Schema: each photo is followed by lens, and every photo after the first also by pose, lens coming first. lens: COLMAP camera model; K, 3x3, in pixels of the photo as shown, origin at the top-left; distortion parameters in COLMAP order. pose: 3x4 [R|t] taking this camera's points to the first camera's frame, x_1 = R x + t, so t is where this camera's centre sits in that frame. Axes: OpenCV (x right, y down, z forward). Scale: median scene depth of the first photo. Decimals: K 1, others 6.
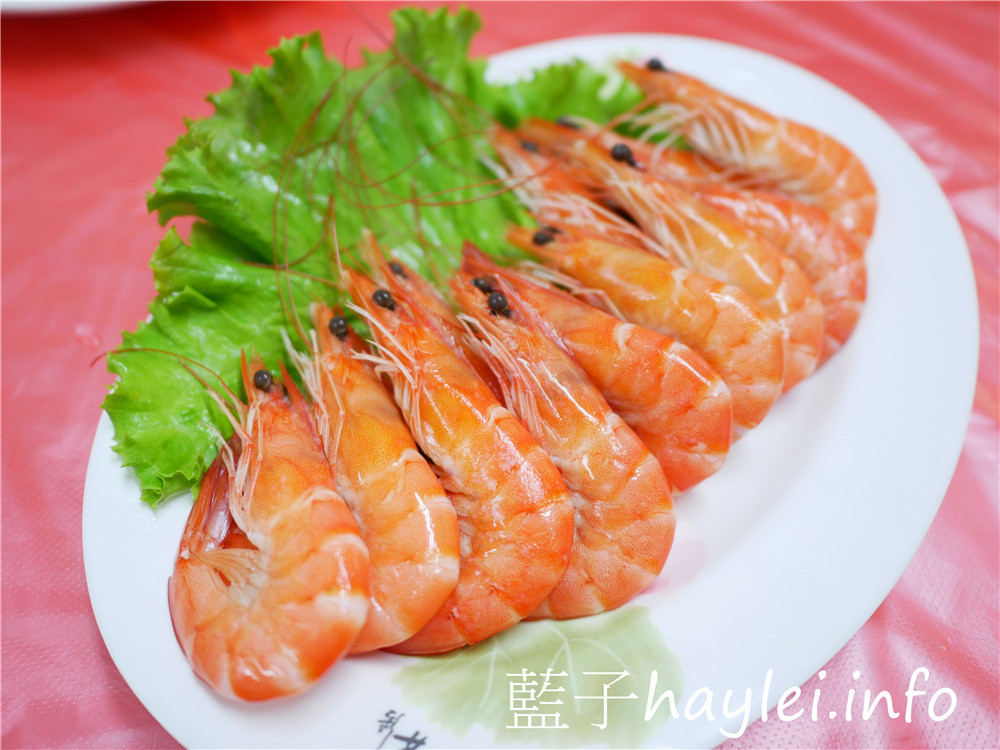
lens RADIAL K [[865.9, 0, 497.4], [0, 865.9, 380.7], [0, 0, 1]] dist [-0.061591, 0.018700]
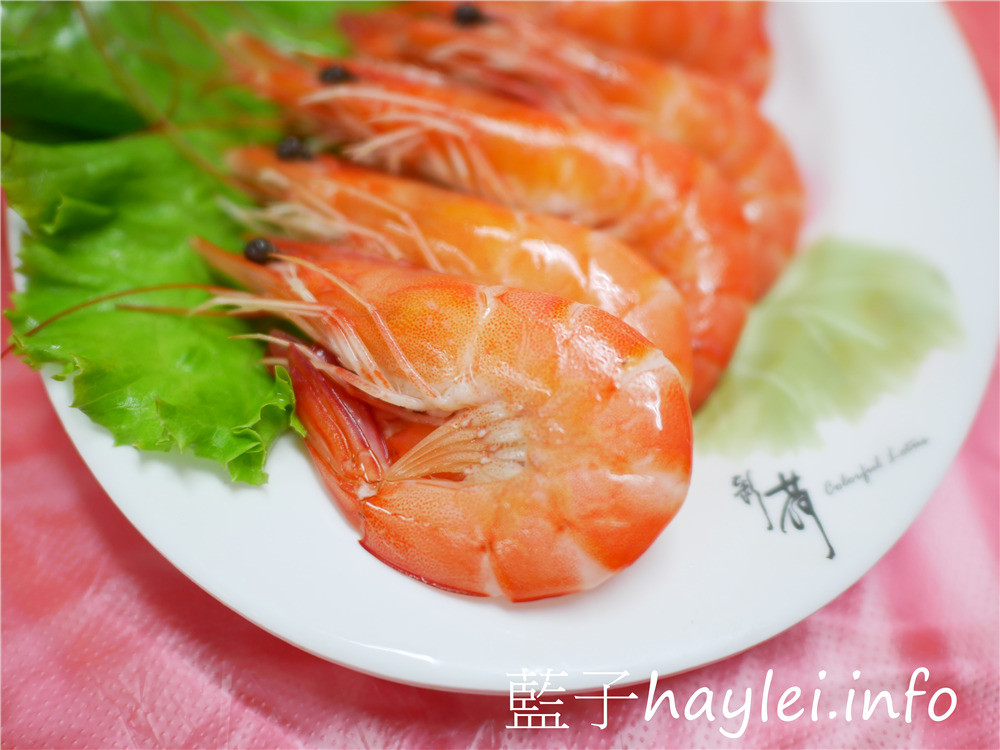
lens RADIAL K [[865.9, 0, 495.5], [0, 865.9, 367.2], [0, 0, 1]] dist [-0.061591, 0.018700]
pose [[0.762893, -0.541320, 0.353506, -0.473844], [0.524285, 0.837928, 0.151663, 0.078050], [-0.378311, 0.069635, 0.923056, 0.363408]]
